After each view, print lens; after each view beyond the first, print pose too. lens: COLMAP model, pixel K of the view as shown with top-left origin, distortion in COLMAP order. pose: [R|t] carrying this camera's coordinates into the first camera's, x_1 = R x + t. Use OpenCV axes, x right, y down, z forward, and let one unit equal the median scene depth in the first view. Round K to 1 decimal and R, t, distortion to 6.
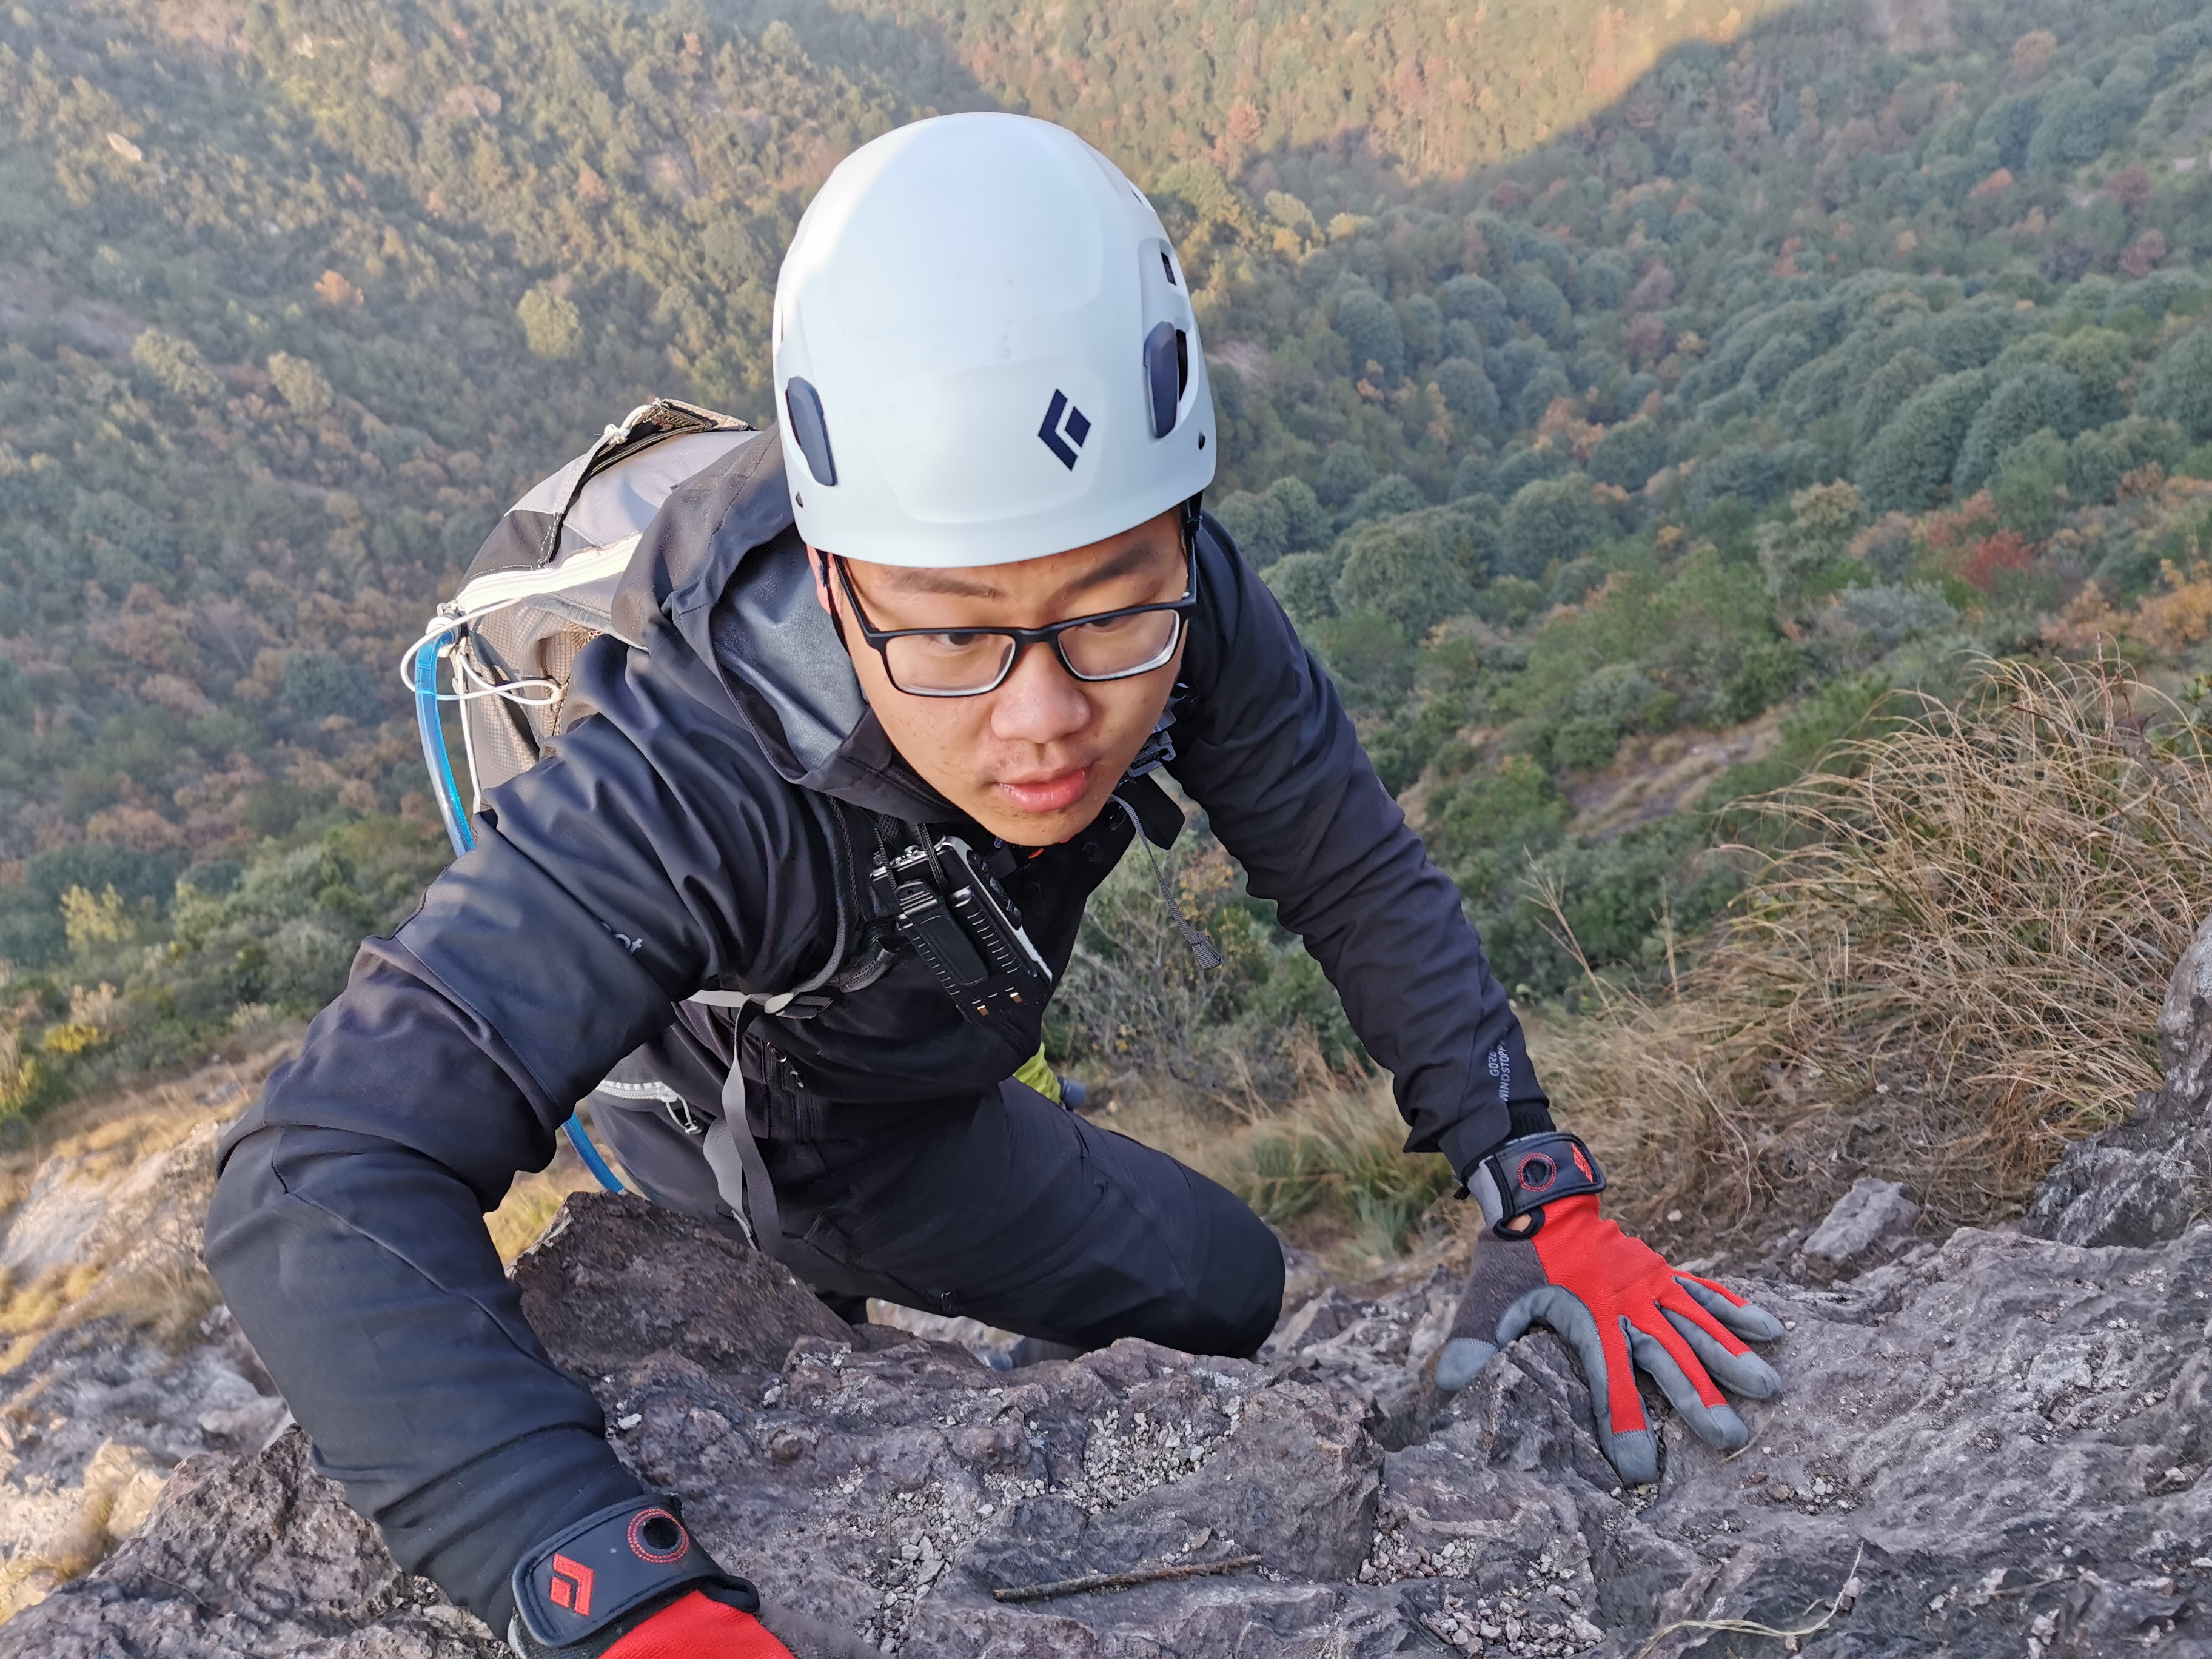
lens RADIAL K [[1719.5, 0, 1124.0], [0, 1719.5, 824.2], [0, 0, 1]] dist [0.108823, -0.167468]
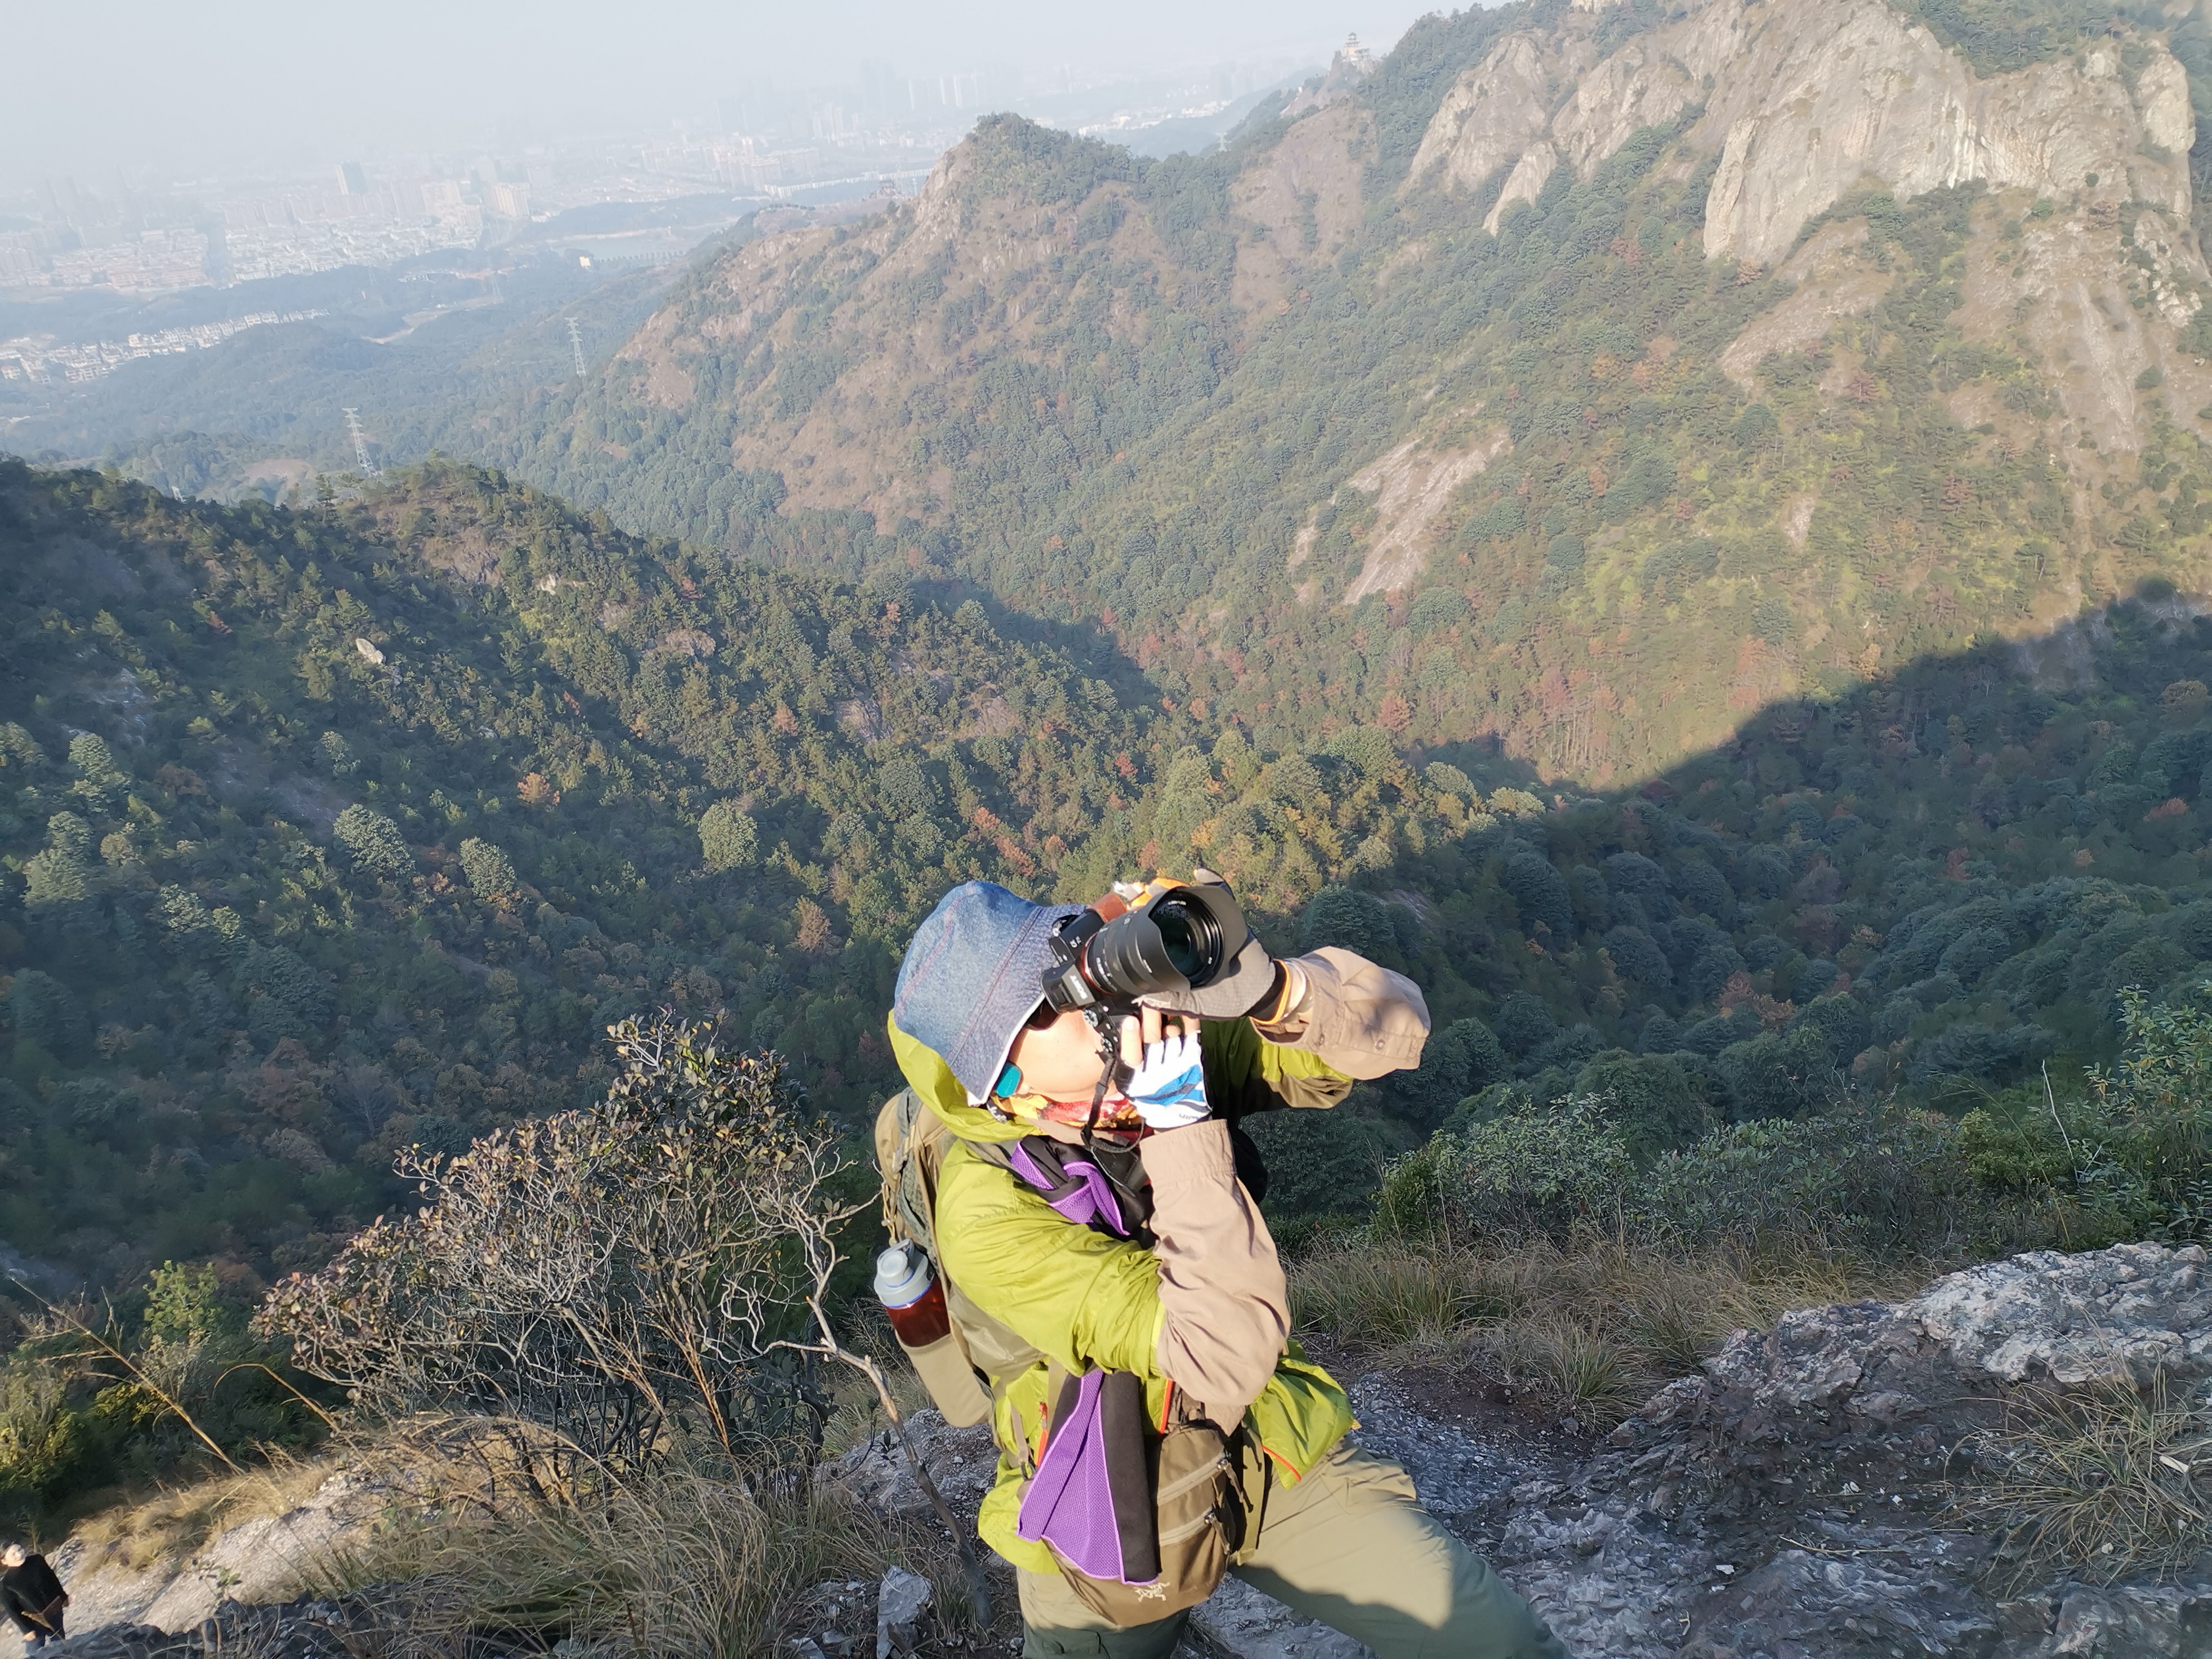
lens RADIAL K [[1708.6, 0, 1109.8], [0, 1708.6, 837.0], [0, 0, 1]] dist [0.068950, -0.056521]
pose [[0.994413, 0.074460, -0.074822, -0.071724], [-0.094318, 0.945039, -0.313058, 0.037790], [0.047400, 0.318366, 0.946782, 0.115848]]
